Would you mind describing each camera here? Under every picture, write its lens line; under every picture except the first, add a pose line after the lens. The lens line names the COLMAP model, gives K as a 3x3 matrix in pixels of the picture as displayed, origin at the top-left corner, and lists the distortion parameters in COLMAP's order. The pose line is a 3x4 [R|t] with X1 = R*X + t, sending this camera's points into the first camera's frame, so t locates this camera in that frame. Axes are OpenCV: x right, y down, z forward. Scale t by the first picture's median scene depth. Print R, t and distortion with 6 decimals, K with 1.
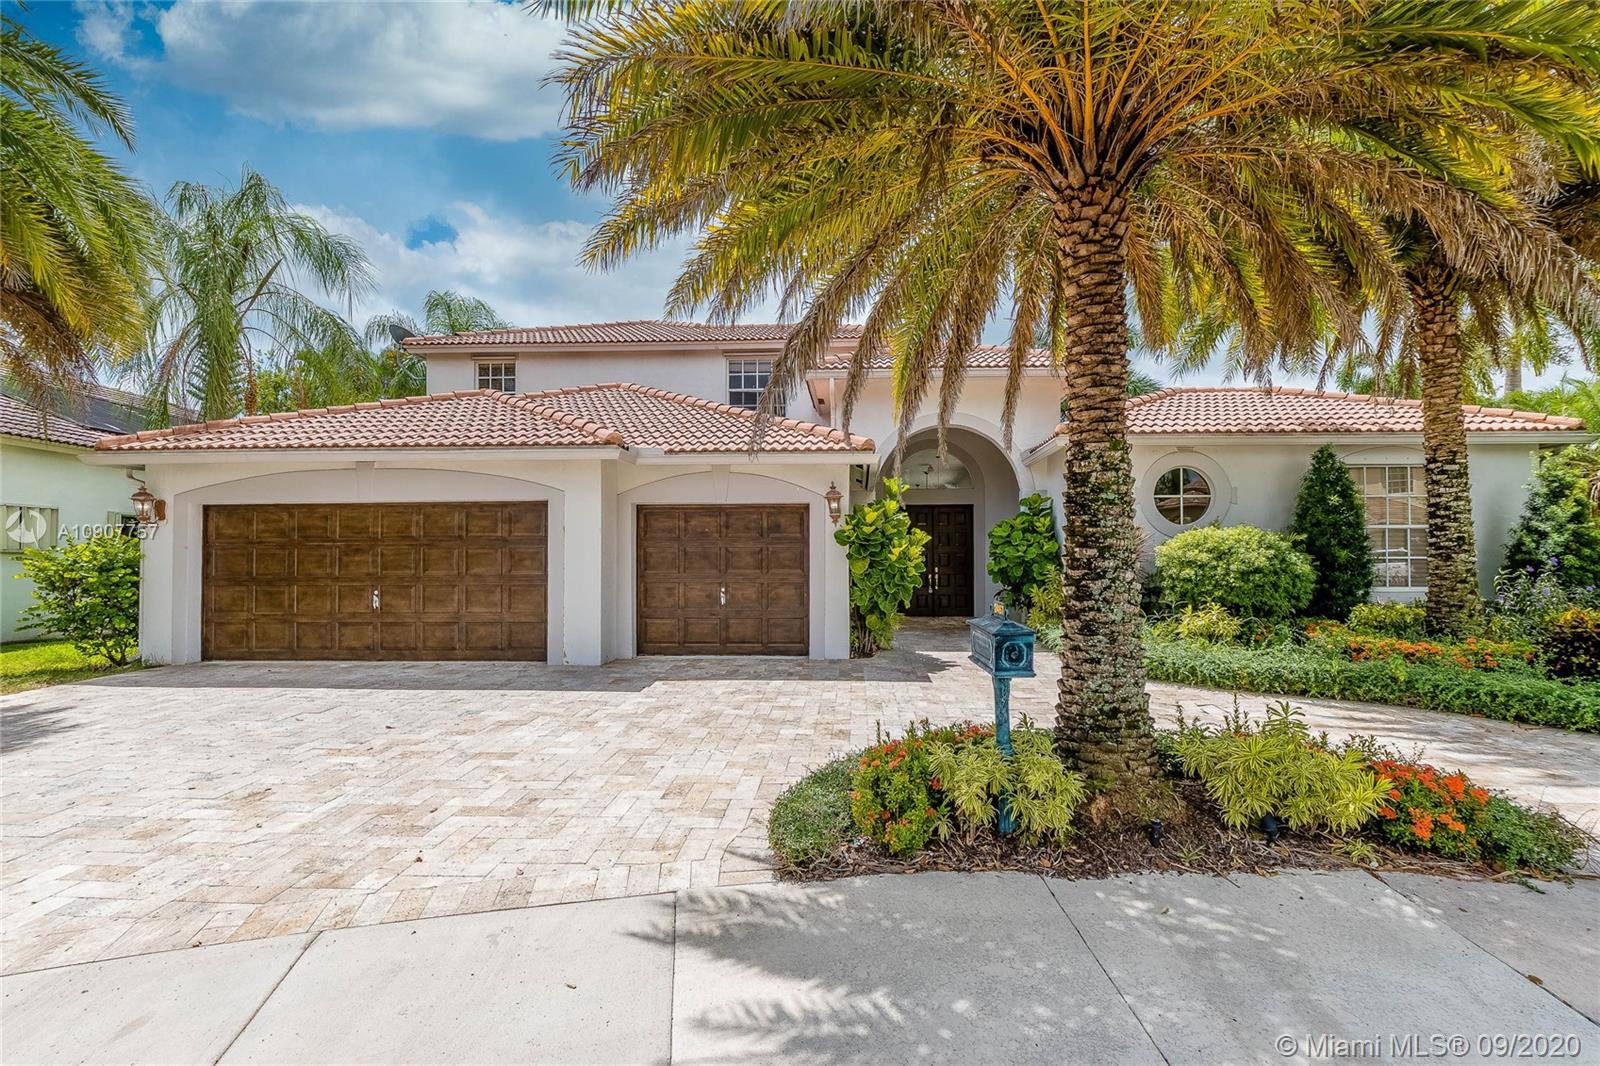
lens RADIAL K [[730.6, 0, 799.1], [0, 730.6, 539.4], [0, 0, 1]] dist [-0.003941, 0.000896]
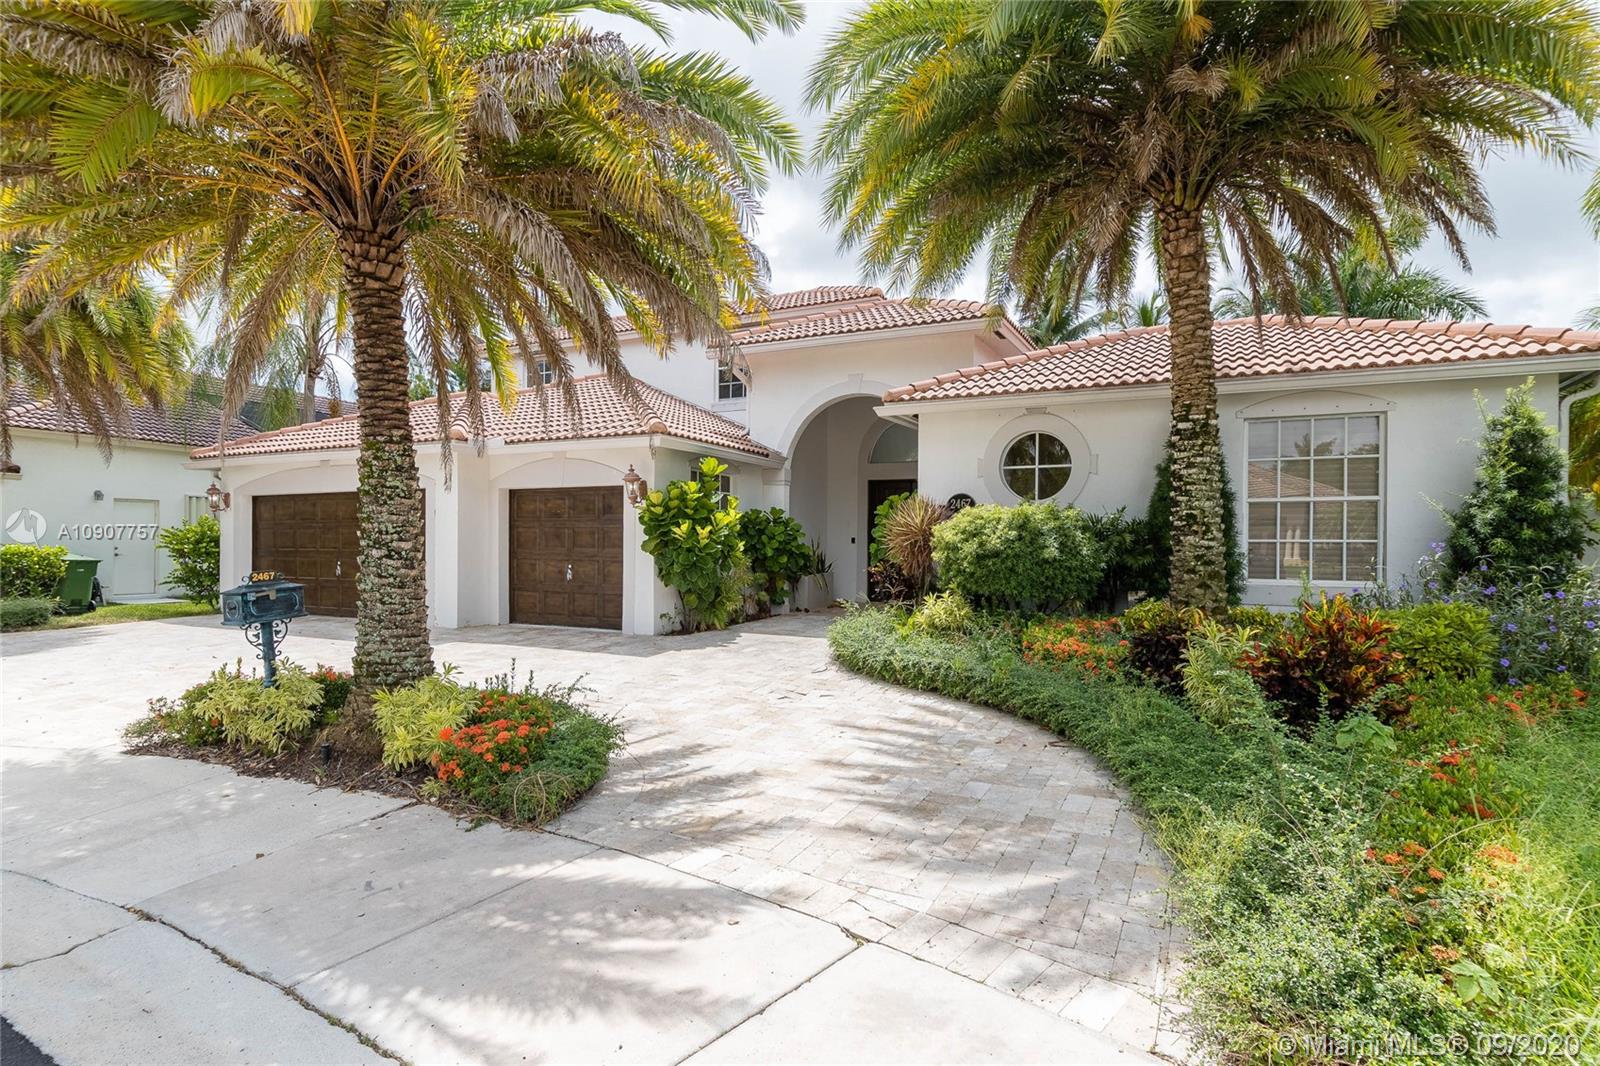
lens RADIAL K [[837.9, 0, 798.1], [0, 837.9, 548.1], [0, 0, 1]] dist [-0.005763, 0.000048]
pose [[0.914472, 0.008879, -0.404552, 0.820798], [0.008781, 0.999088, 0.041776, -0.008137], [0.404554, -0.041755, 0.913561, 0.000877]]
